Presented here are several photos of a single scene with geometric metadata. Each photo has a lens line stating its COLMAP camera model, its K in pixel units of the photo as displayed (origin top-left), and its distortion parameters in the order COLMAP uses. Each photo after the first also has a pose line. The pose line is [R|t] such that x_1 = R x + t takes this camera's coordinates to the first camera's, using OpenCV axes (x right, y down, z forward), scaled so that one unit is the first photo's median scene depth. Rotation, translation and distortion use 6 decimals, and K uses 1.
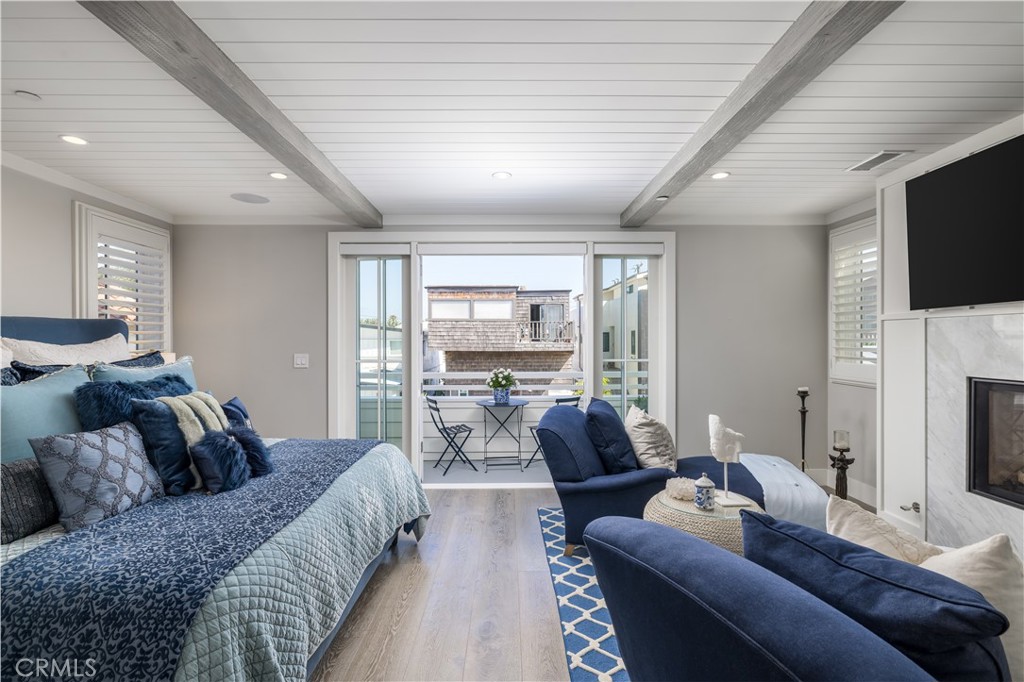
lens RADIAL K [[479.8, 0, 512.4], [0, 479.8, 337.8], [0, 0, 1]] dist [-0.004565, 0.000039]
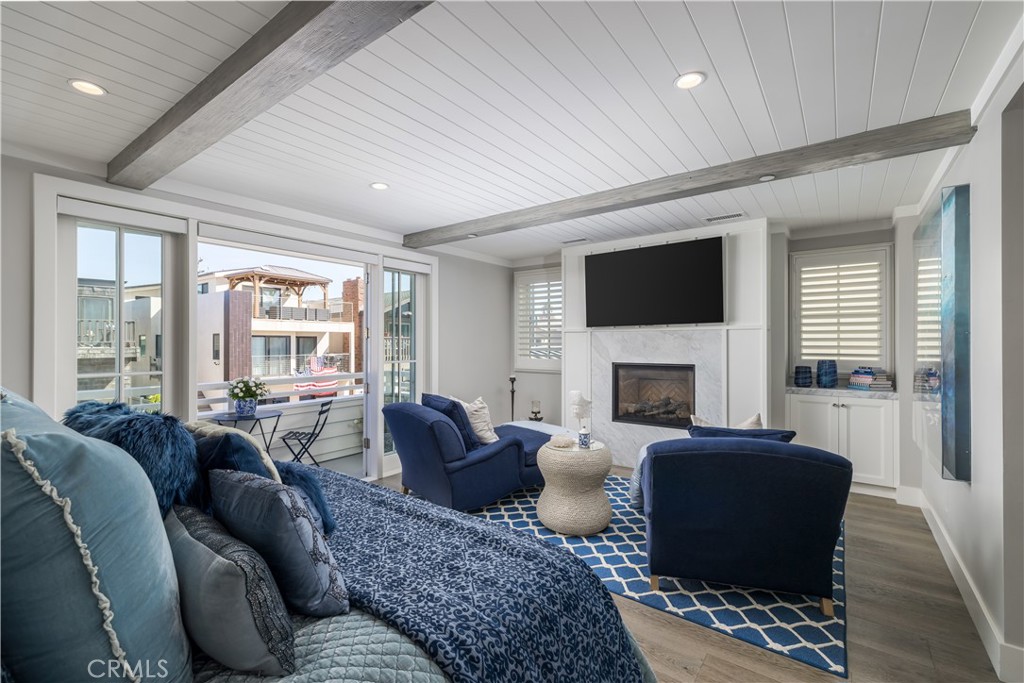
lens RADIAL K [[449.2, 0, 512.4], [0, 449.2, 343.8], [0, 0, 1]] dist [0.000334, 0.001613]
pose [[0.604028, -0.000669, 0.796963, -0.688664], [-0.003072, 0.999990, 0.003168, 0.000380], [-0.796957, -0.004361, 0.604020, 0.200248]]
